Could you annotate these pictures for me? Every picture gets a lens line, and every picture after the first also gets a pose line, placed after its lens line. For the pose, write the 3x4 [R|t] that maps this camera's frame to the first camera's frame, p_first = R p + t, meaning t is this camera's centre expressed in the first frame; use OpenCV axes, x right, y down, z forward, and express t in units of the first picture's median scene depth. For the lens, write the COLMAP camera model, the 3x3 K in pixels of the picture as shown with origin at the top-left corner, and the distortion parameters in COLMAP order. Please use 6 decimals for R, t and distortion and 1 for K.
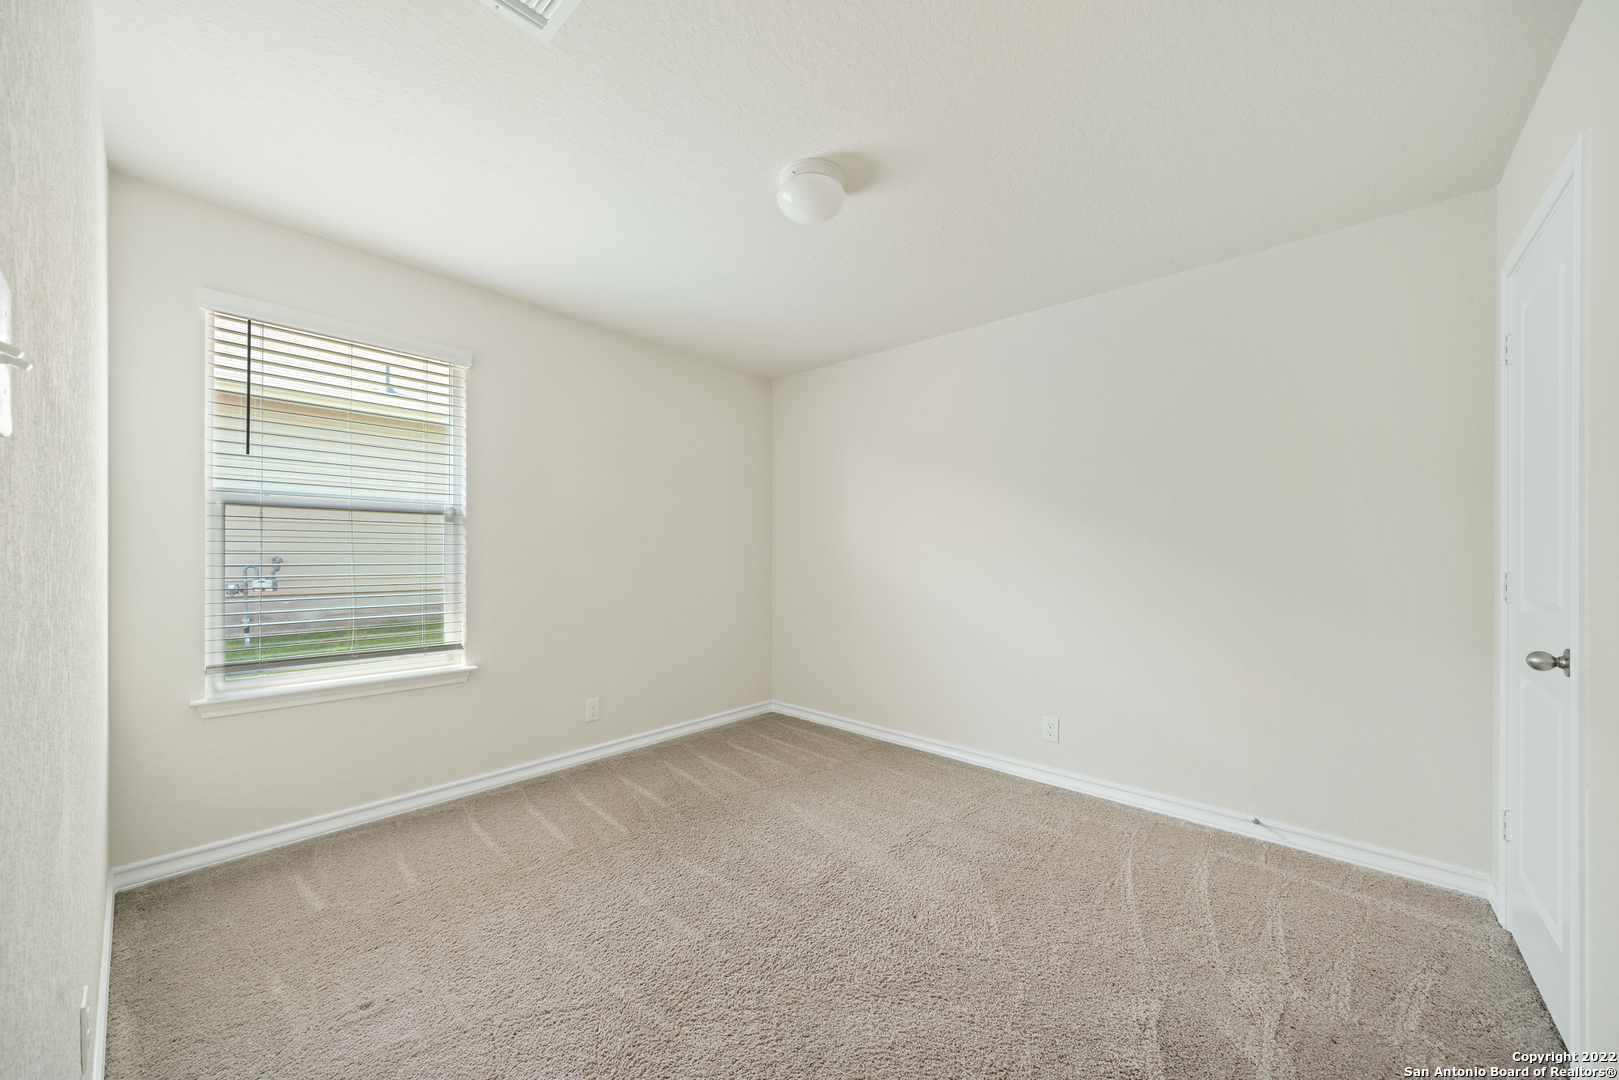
lens RADIAL K [[603.4, 0, 807.9], [0, 603.4, 555.4], [0, 0, 1]] dist [-0.000466, 0.000069]
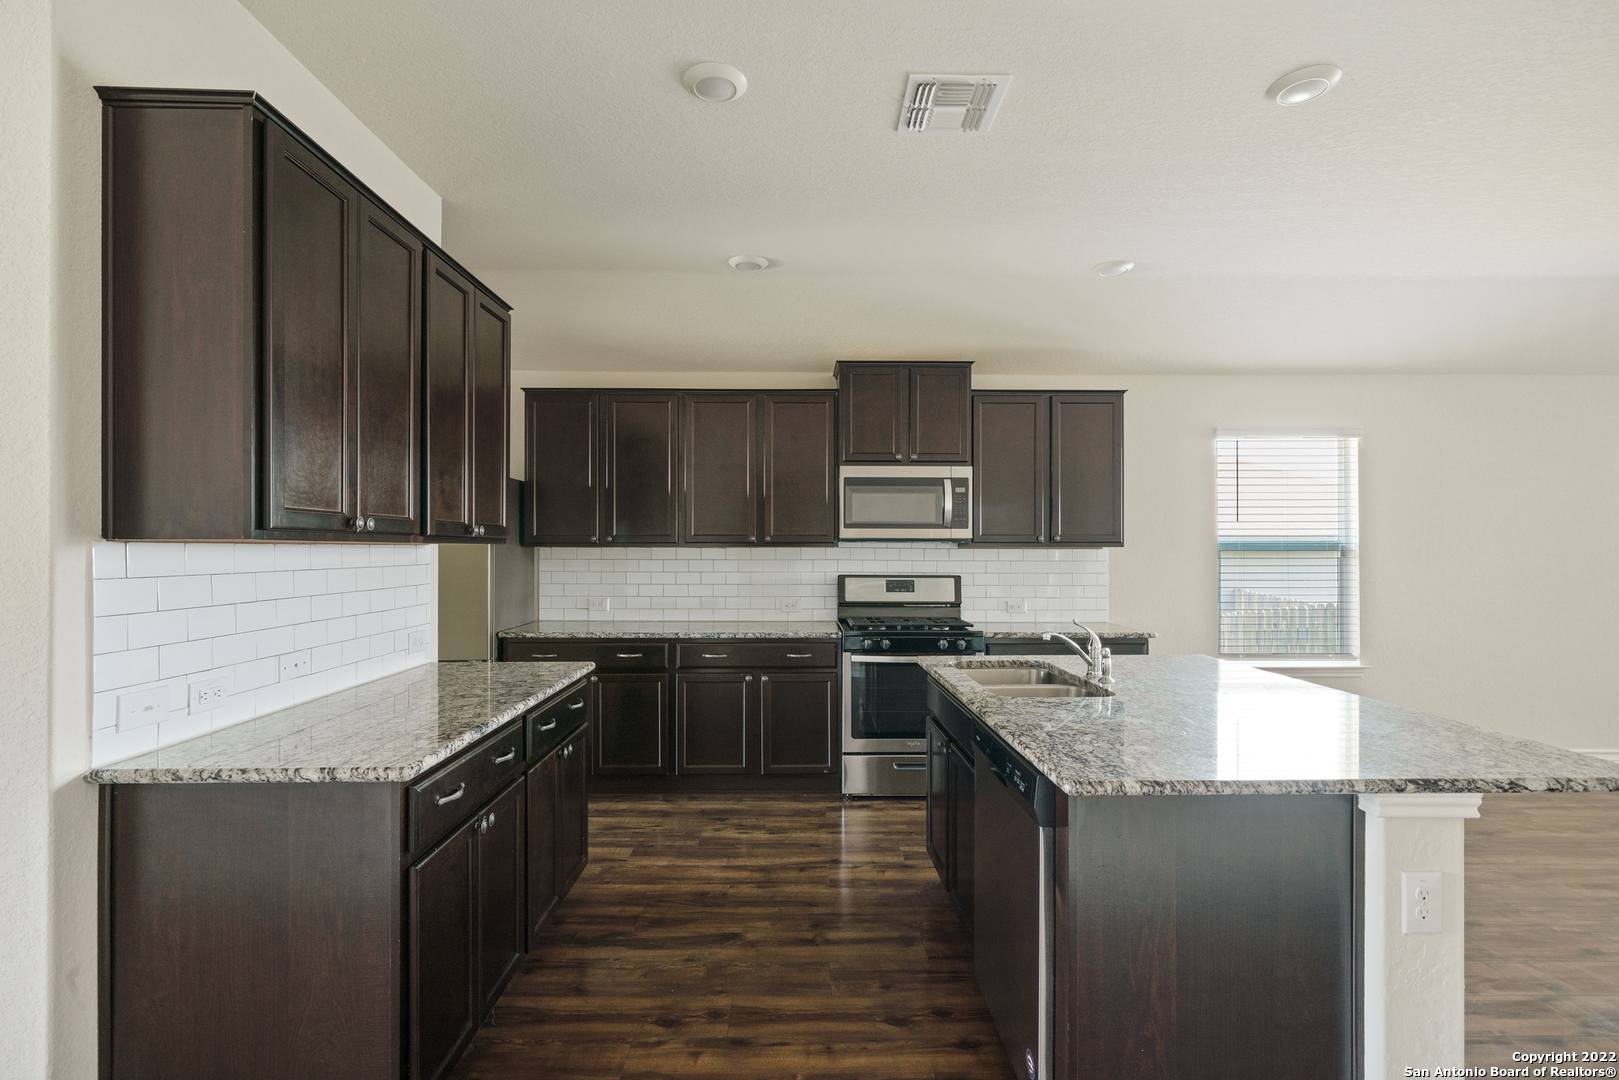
lens RADIAL K [[737.4, 0, 798.7], [0, 737.4, 542.8], [0, 0, 1]] dist [-0.005030, 0.000832]
pose [[0.655270, -0.011608, -0.755305, -0.193912], [0.000006, 0.999882, -0.015361, -0.076926], [0.755395, 0.010061, 0.655193, -1.225396]]
